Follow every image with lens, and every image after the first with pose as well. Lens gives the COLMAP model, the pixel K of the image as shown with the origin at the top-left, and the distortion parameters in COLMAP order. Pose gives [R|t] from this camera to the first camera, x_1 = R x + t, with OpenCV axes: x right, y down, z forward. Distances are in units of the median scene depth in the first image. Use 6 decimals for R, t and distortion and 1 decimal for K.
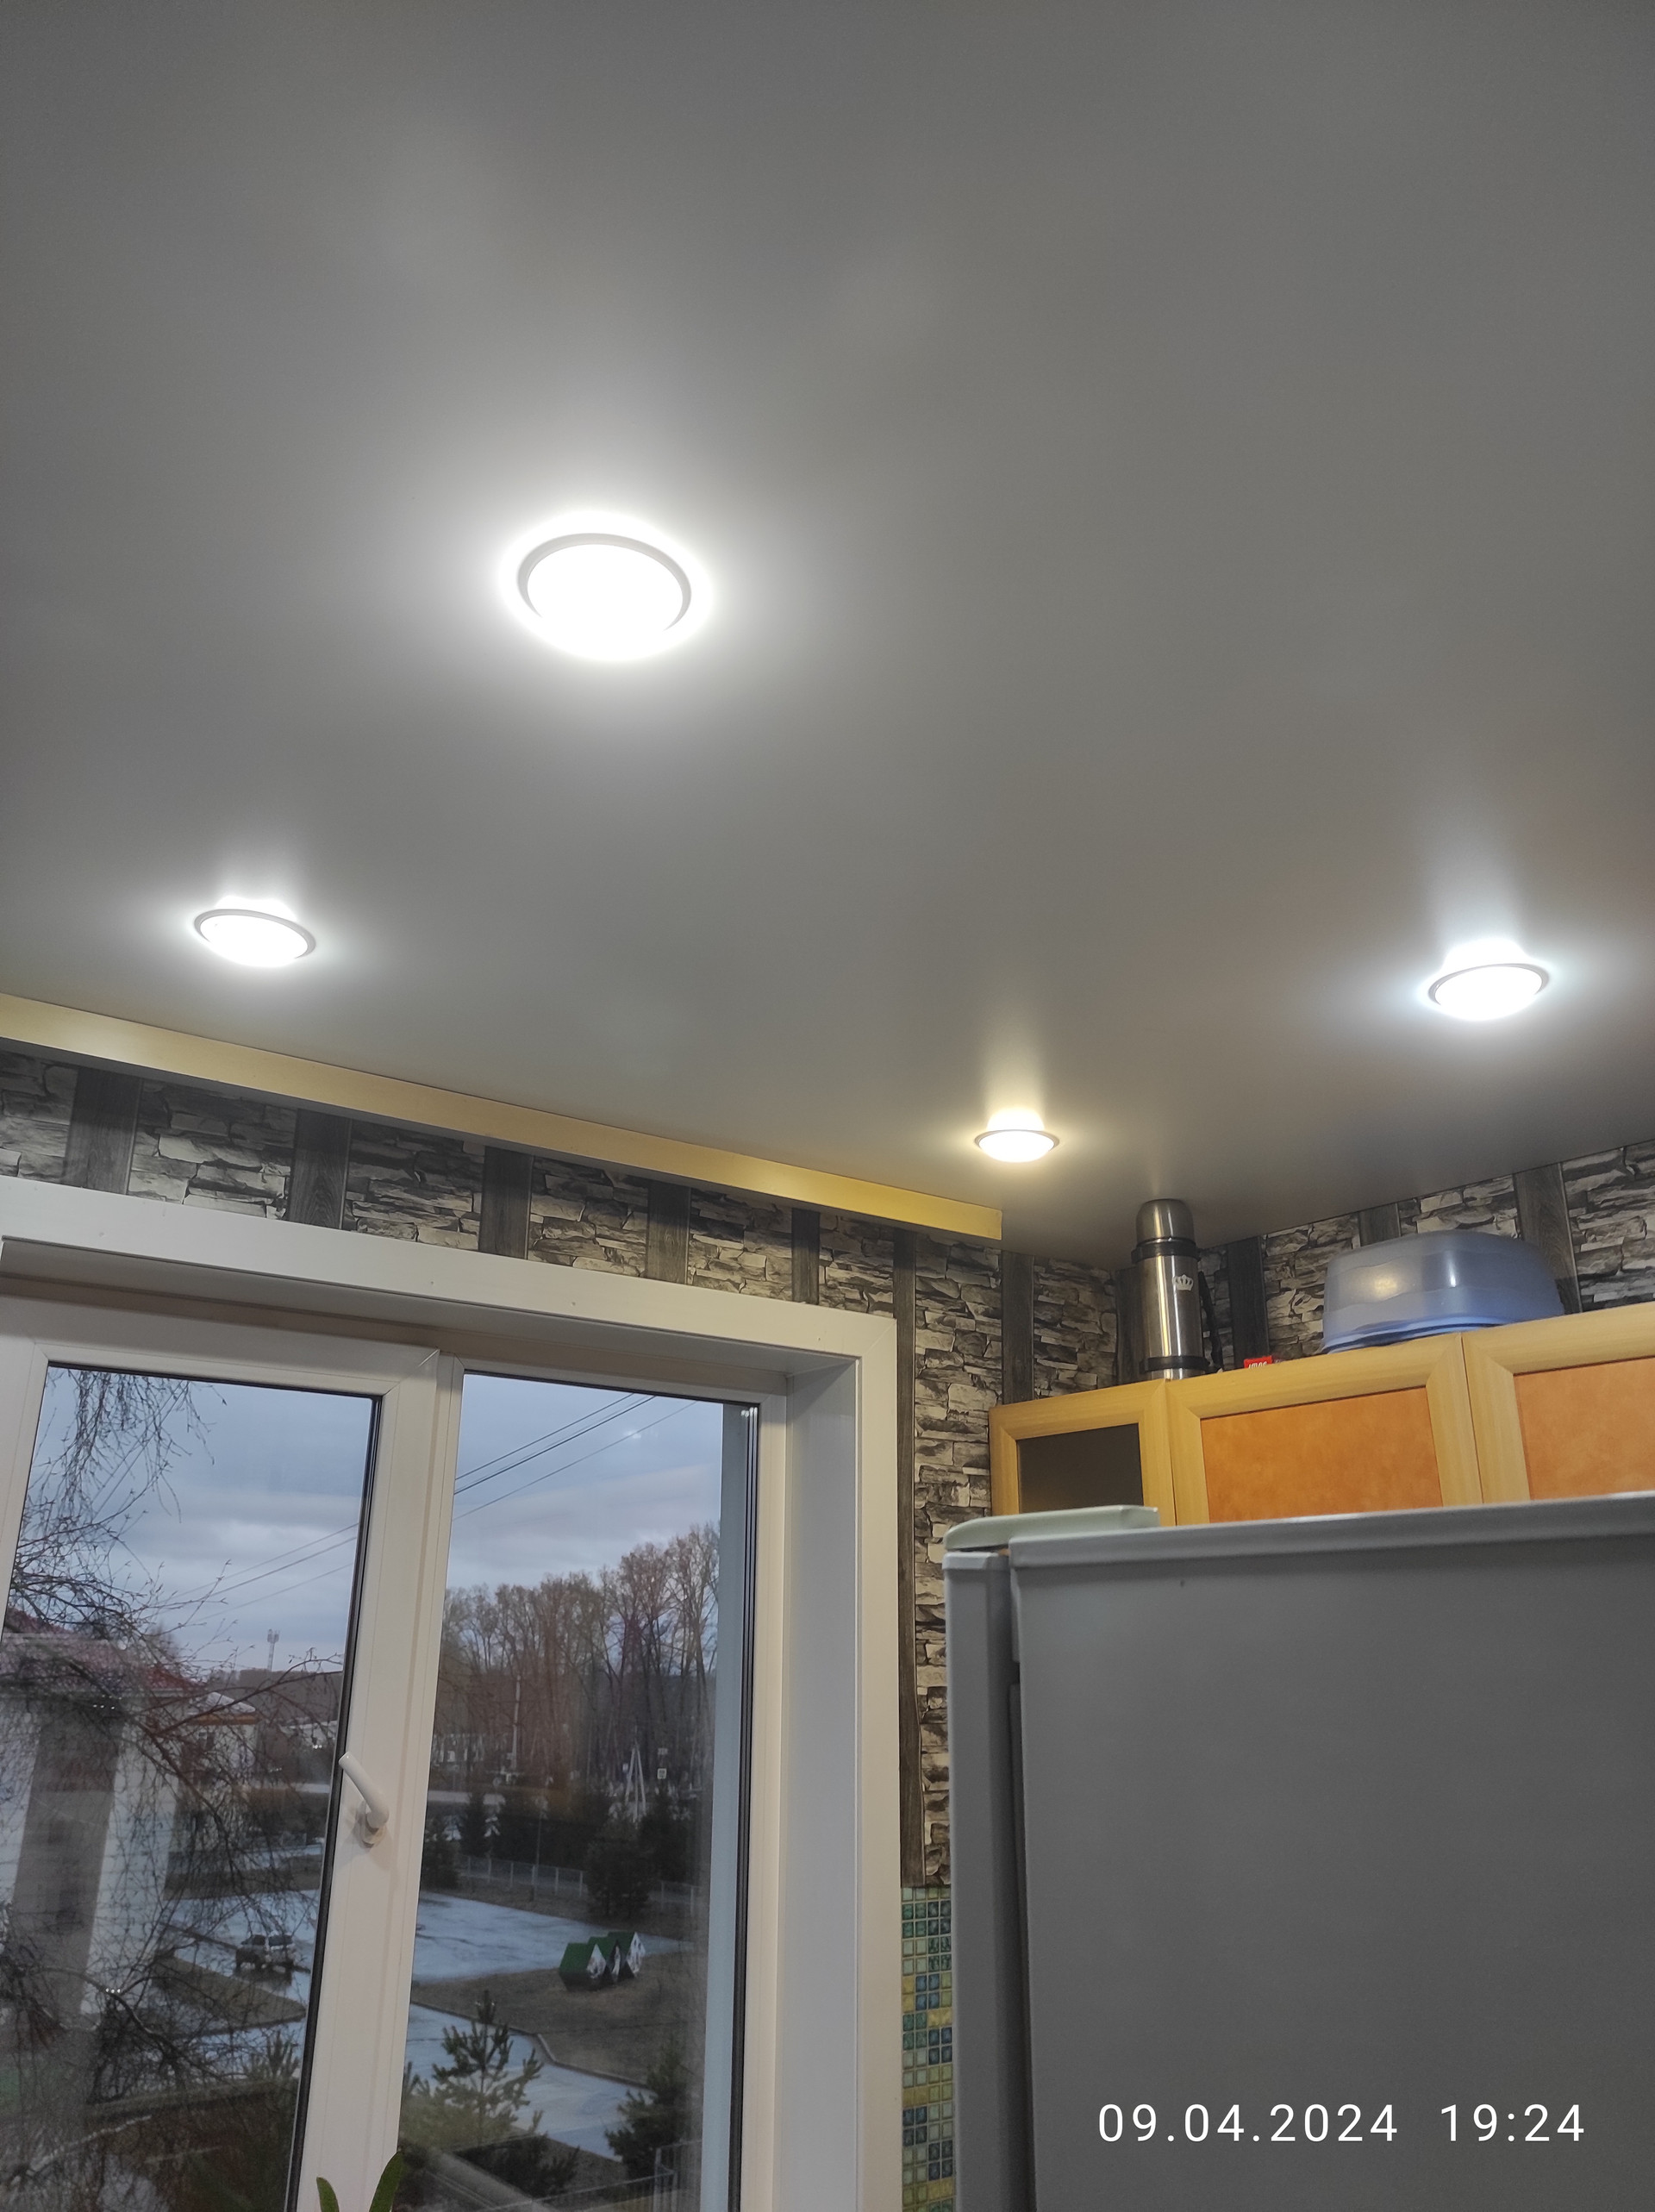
lens RADIAL K [[1632.9, 0, 844.6], [0, 1632.9, 1088.9], [0, 0, 1]] dist [0.060324, -0.061568]
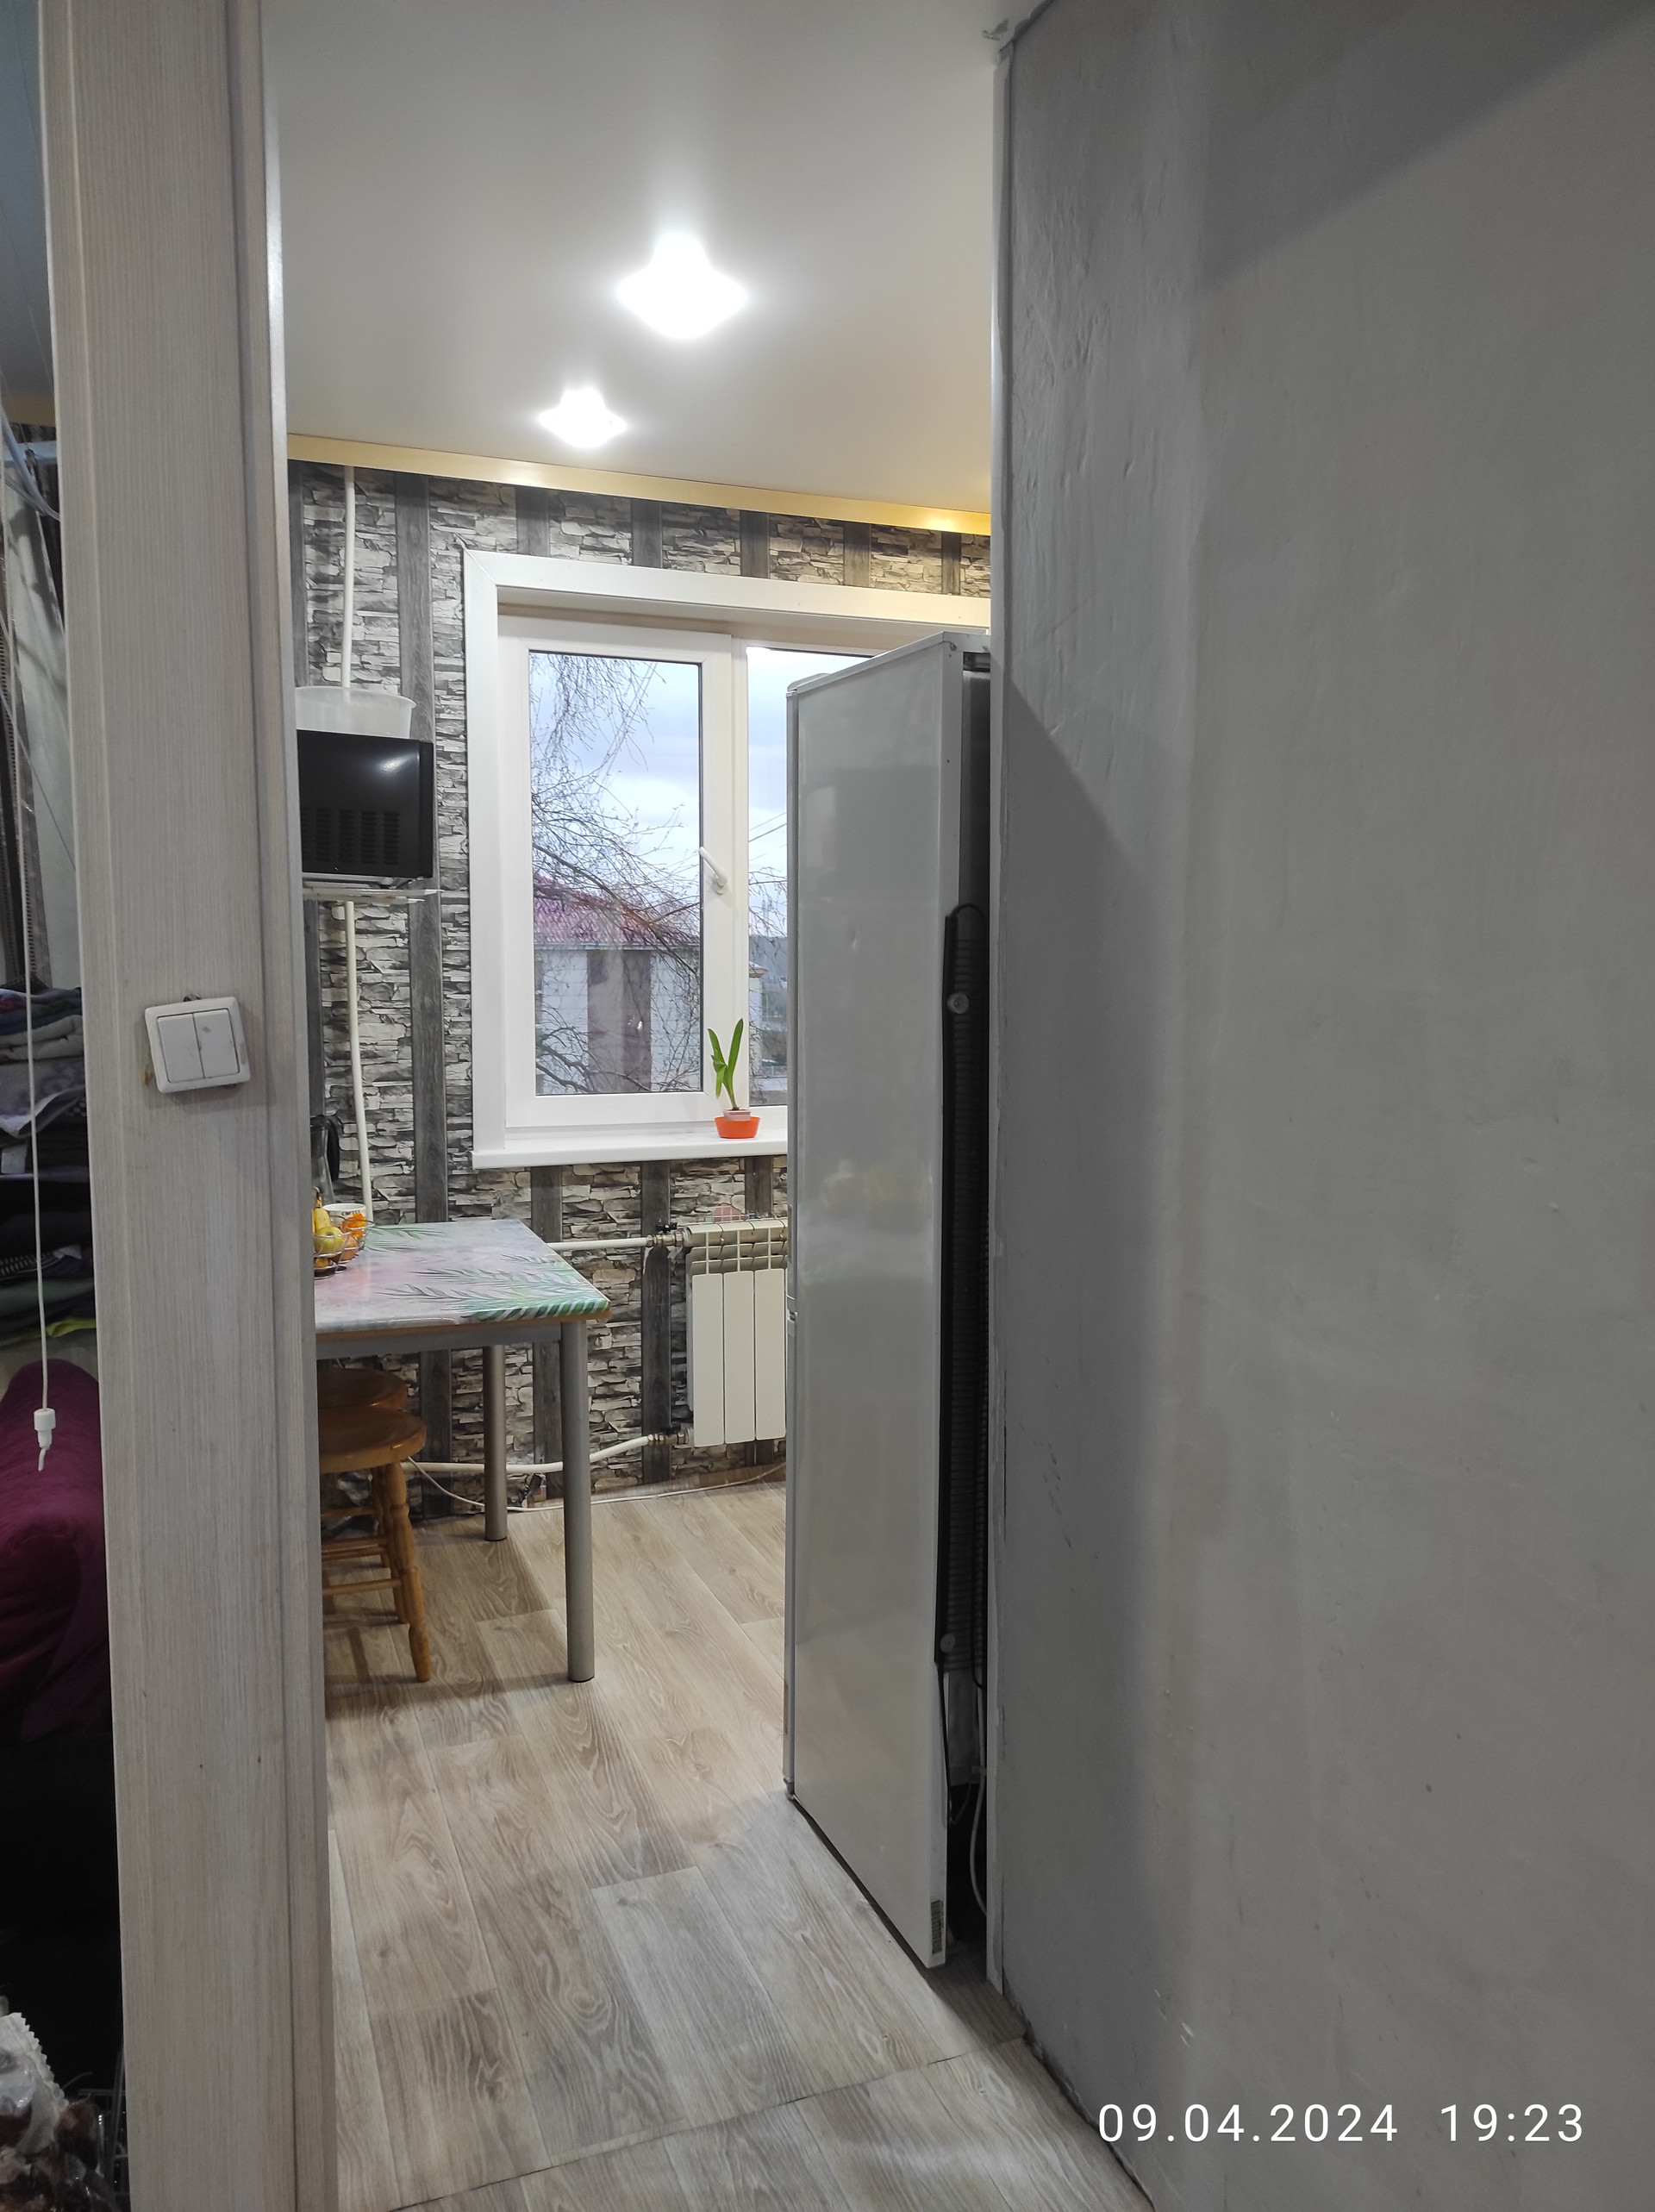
lens RADIAL K [[1632.9, 0, 844.6], [0, 1632.9, 1110.9], [0, 0, 1]] dist [0.060324, -0.061568]
pose [[0.963772, 0.025614, -0.265495, 0.300323], [0.090110, 0.905588, 0.414476, -0.082615], [0.251046, -0.423384, 0.870472, -0.609373]]
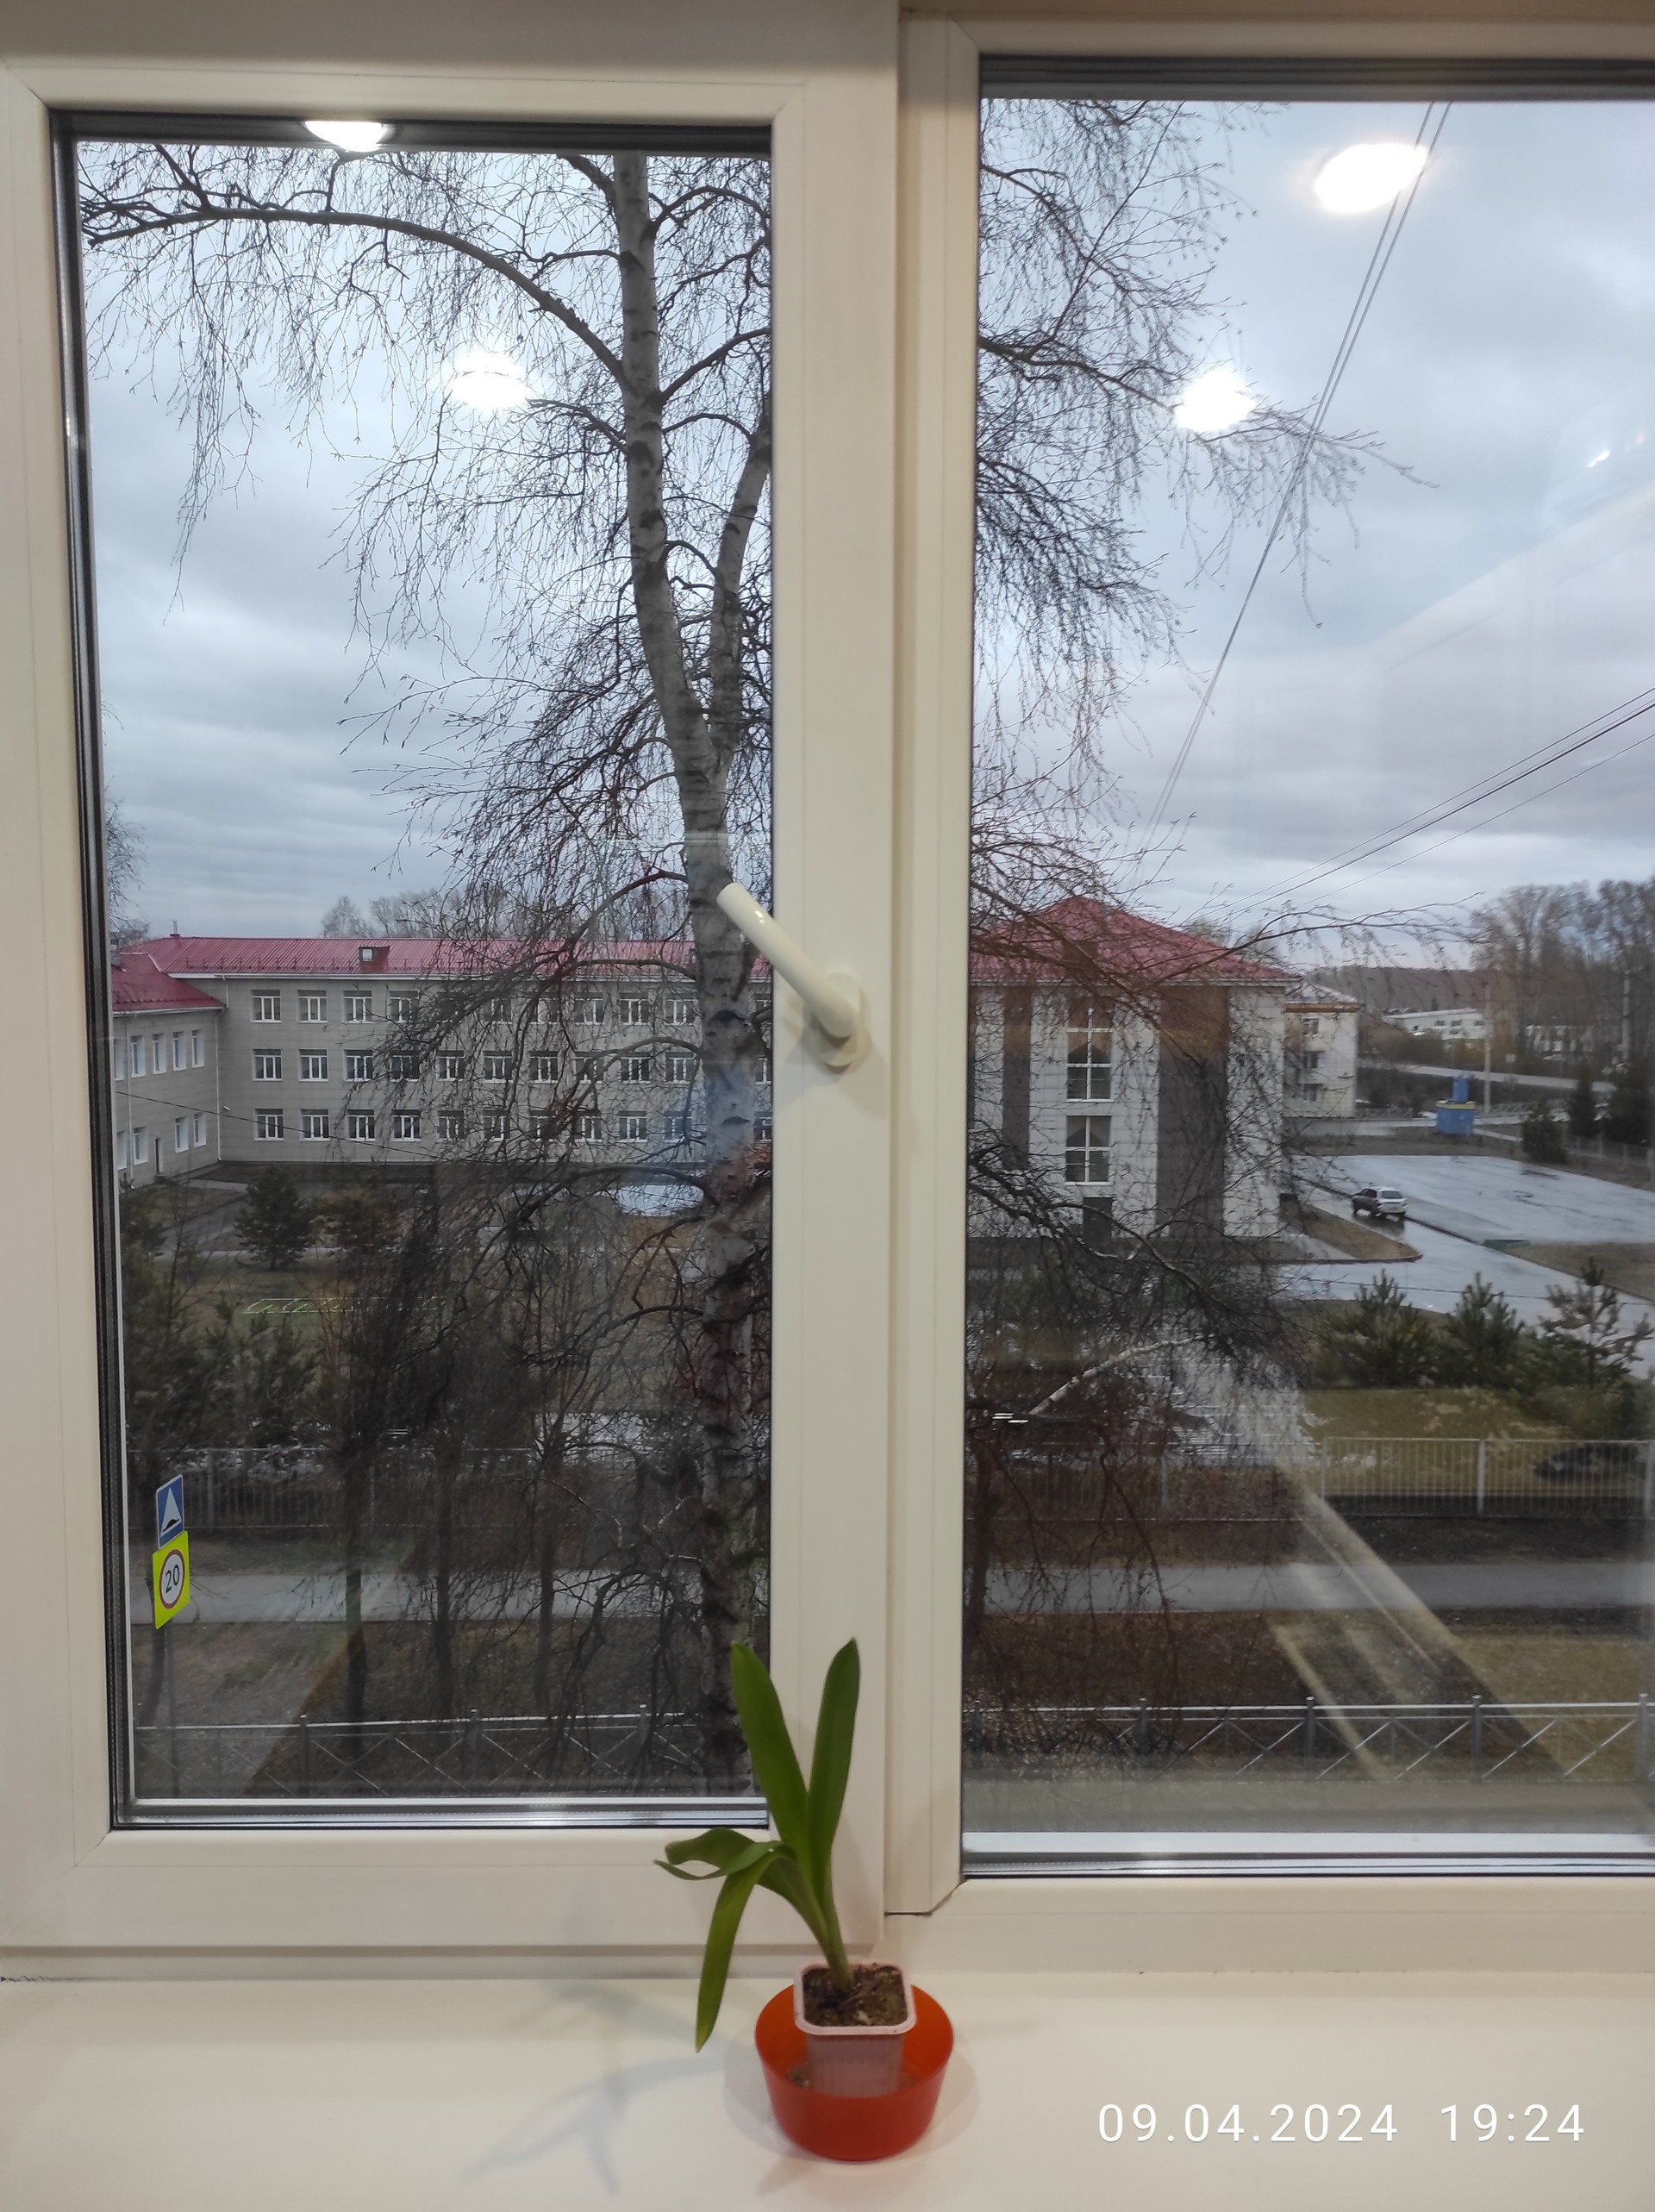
lens RADIAL K [[1632.9, 0, 822.1], [0, 1632.9, 1107.0], [0, 0, 1]] dist [0.060324, -0.061568]
pose [[0.802908, 0.047387, -0.594216, 0.000309], [0.201168, 0.916816, 0.344933, 0.234757], [0.561133, -0.396487, 0.726586, 0.501567]]
